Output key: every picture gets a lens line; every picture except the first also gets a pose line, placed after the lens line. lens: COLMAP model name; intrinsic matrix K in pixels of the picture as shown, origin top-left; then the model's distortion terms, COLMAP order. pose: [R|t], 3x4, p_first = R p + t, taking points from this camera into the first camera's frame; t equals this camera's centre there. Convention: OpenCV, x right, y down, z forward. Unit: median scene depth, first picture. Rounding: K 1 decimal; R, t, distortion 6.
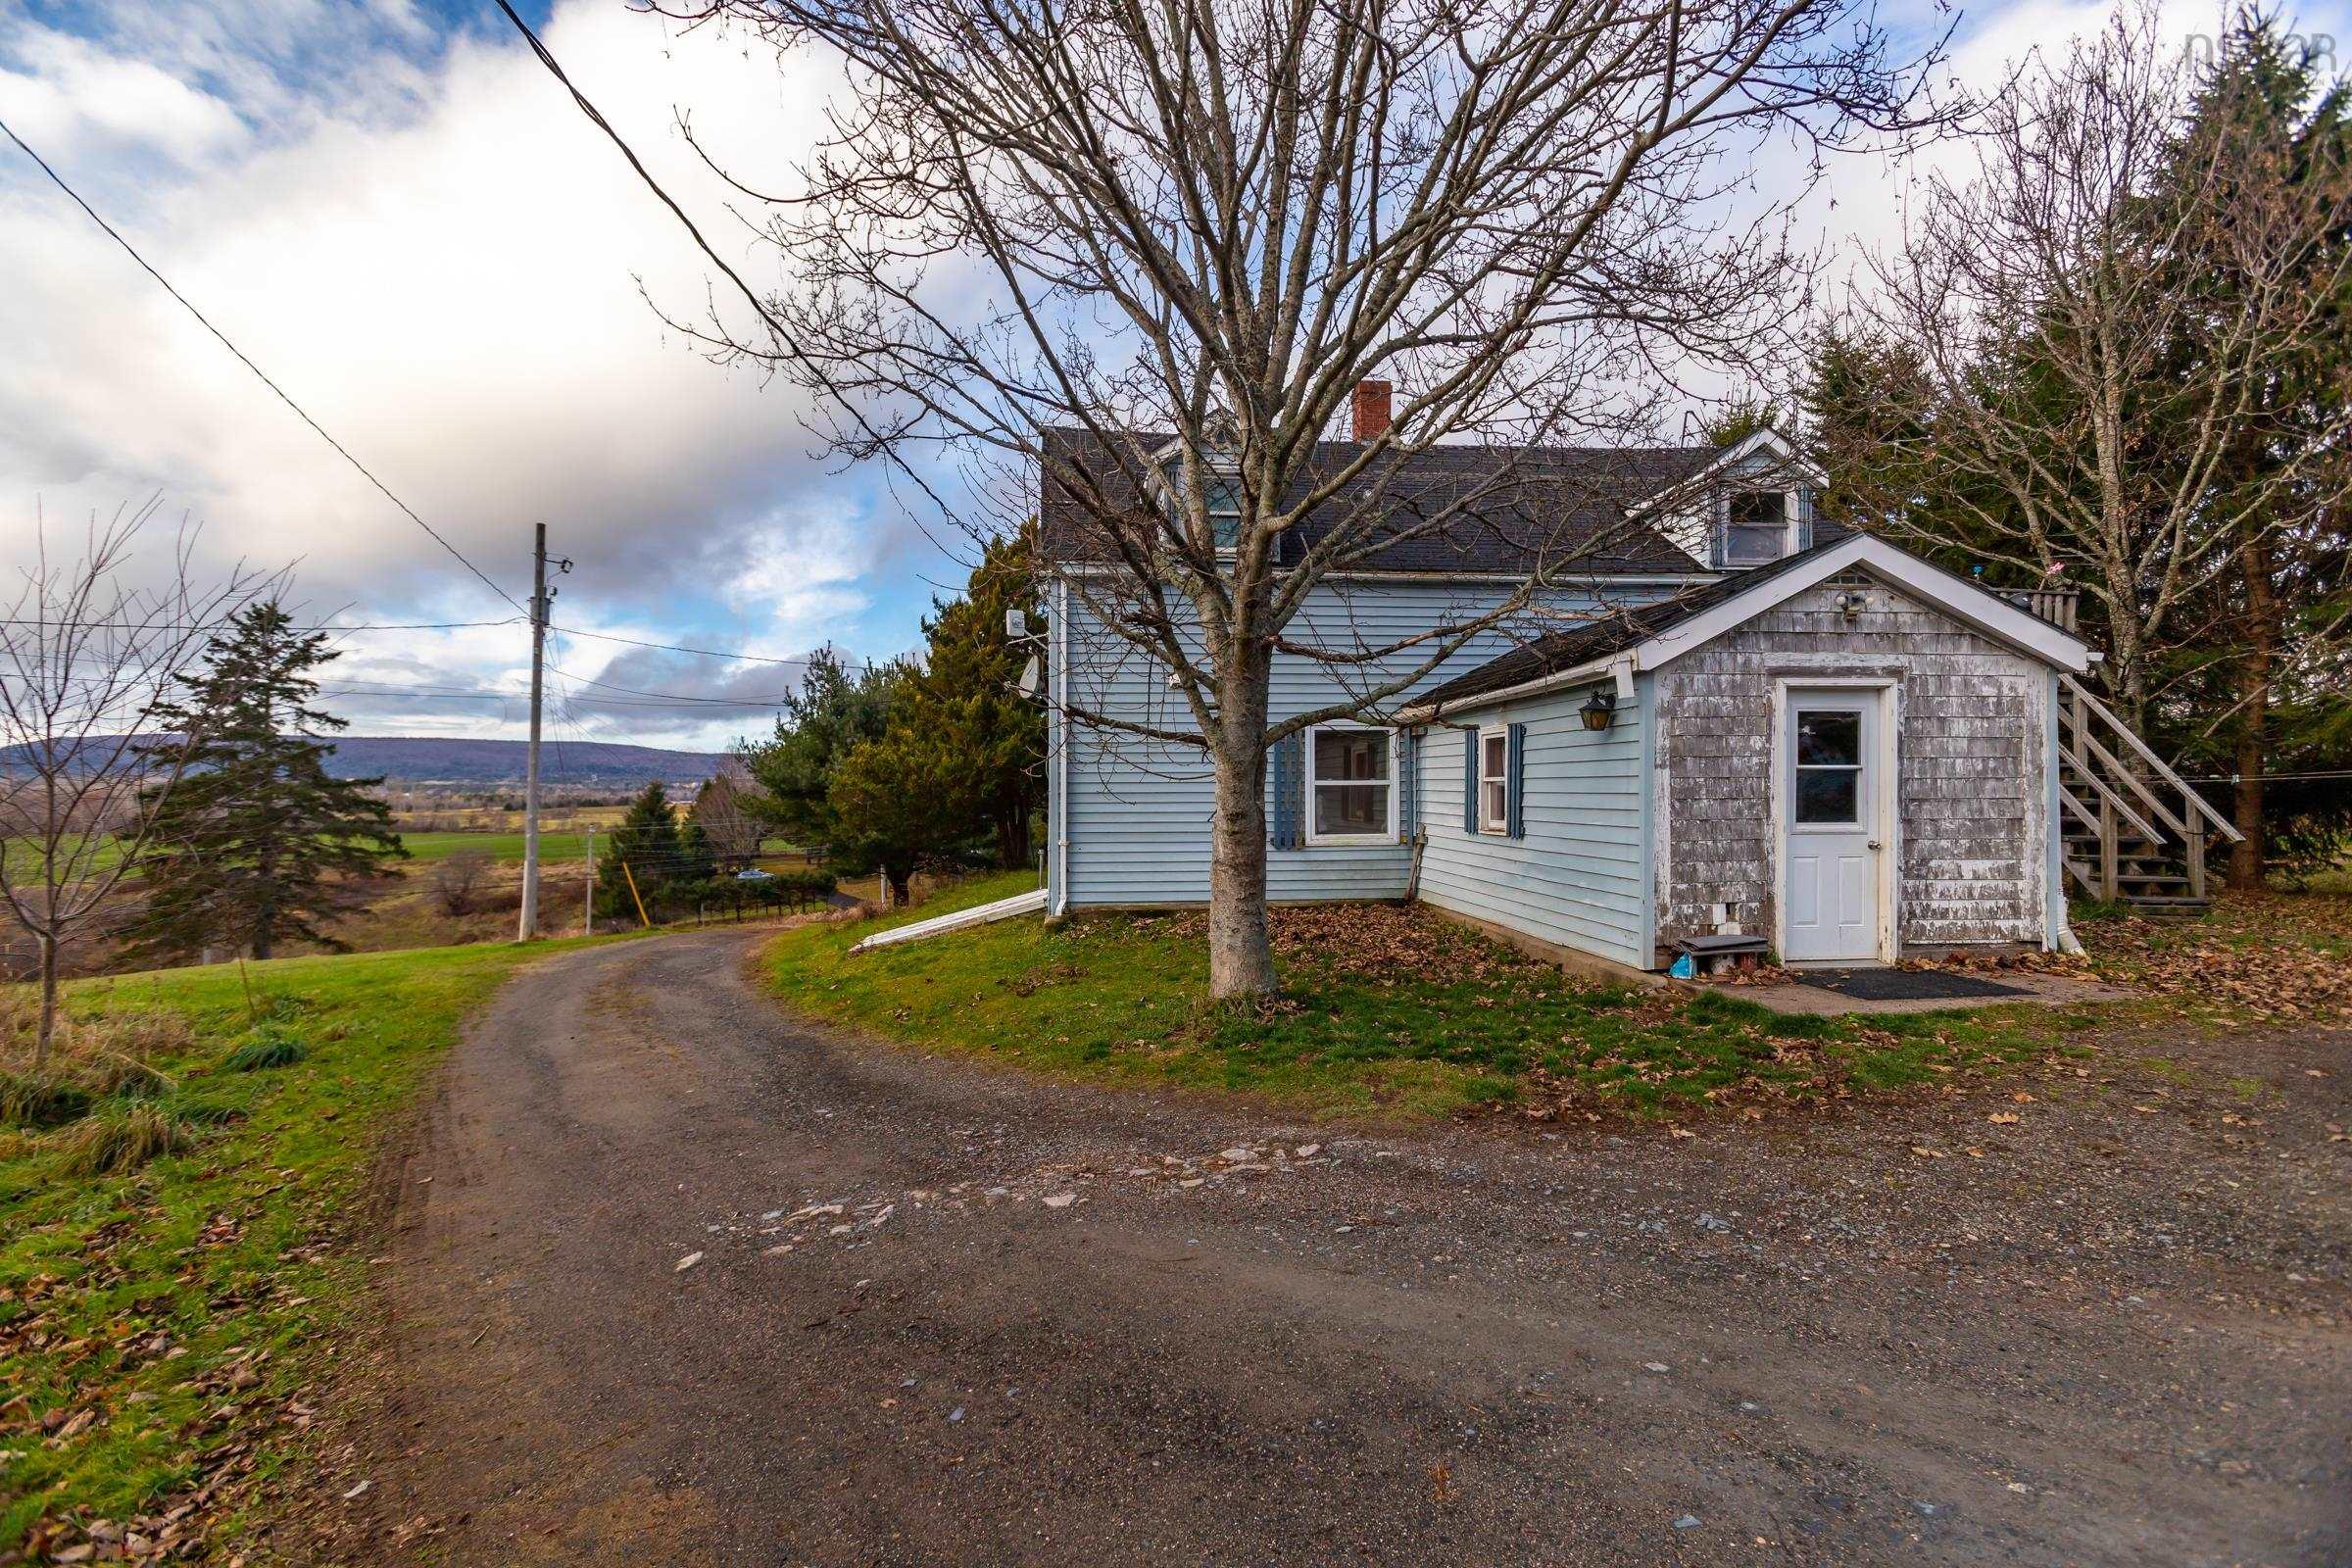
lens RADIAL K [[1093.5, 0, 1176.0], [0, 1093.5, 784.0], [0, 0, 1]] dist [0.000518, 0.000144]
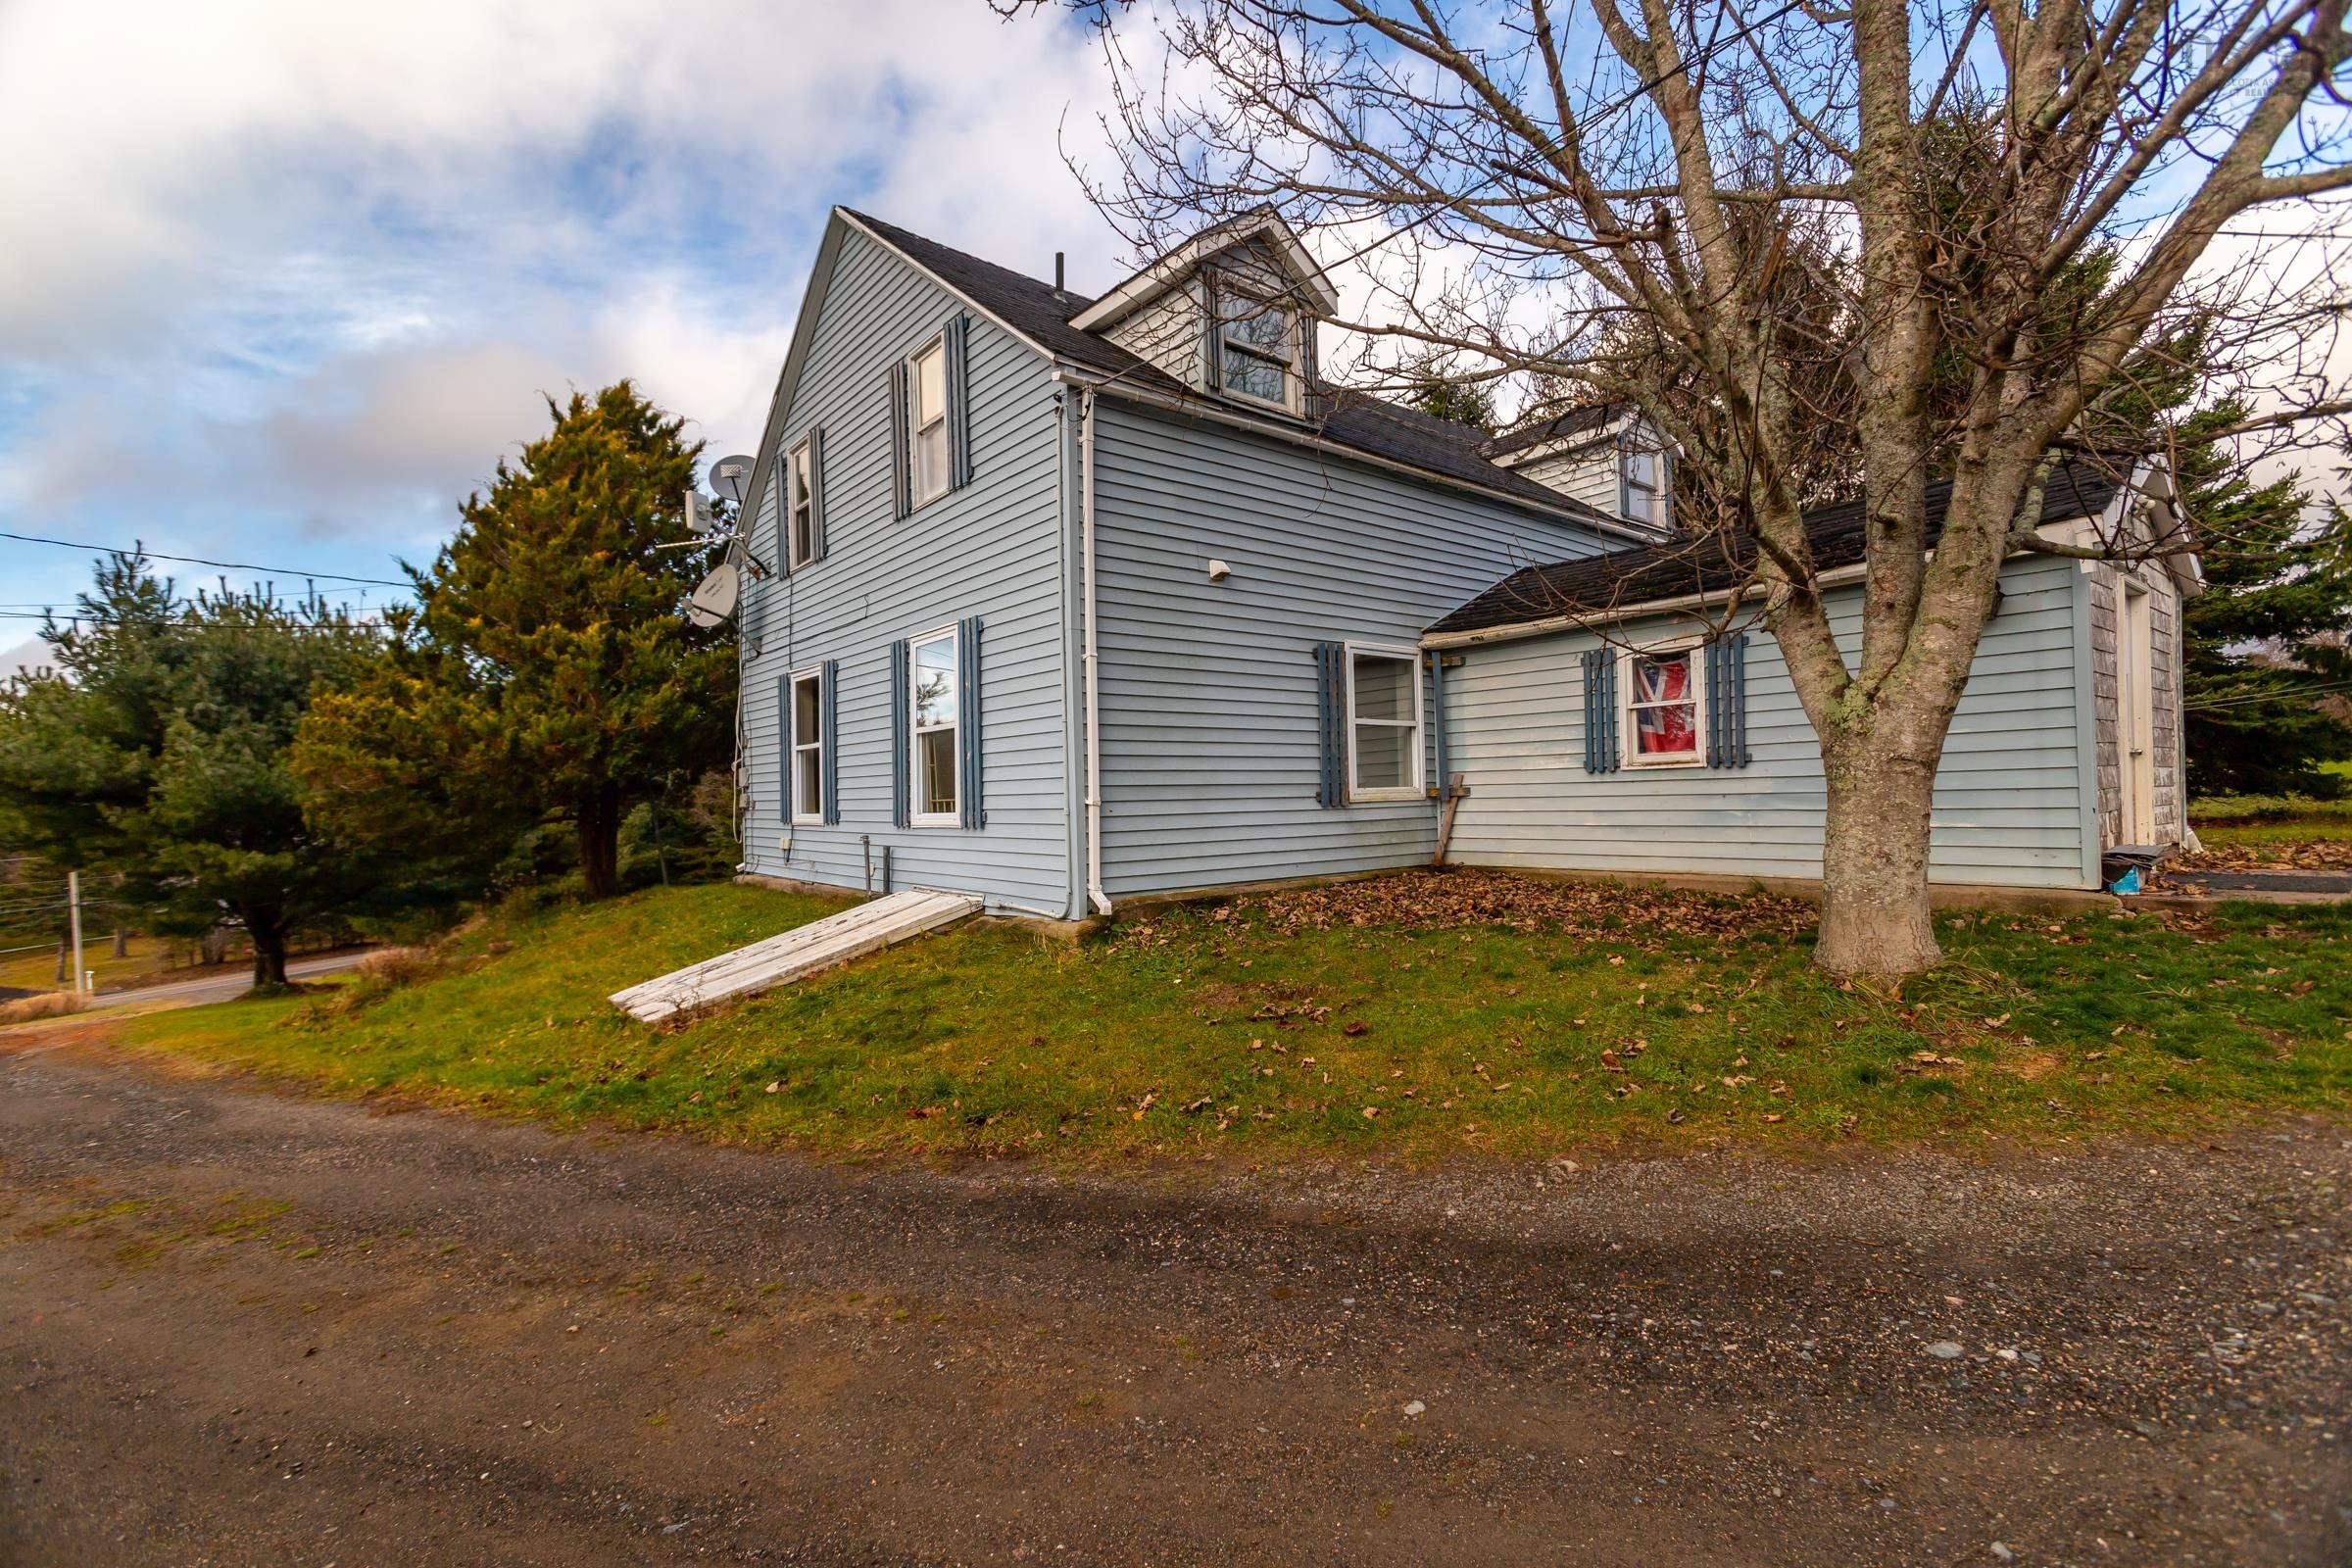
lens RADIAL K [[1093.5, 0, 1176.0], [0, 1093.5, 784.0], [0, 0, 1]] dist [0.000518, 0.000144]
pose [[0.844712, -0.023285, 0.534714, -0.403965], [0.022240, 0.999717, 0.008400, 0.033963], [-0.534758, 0.004796, 0.844991, 0.401443]]
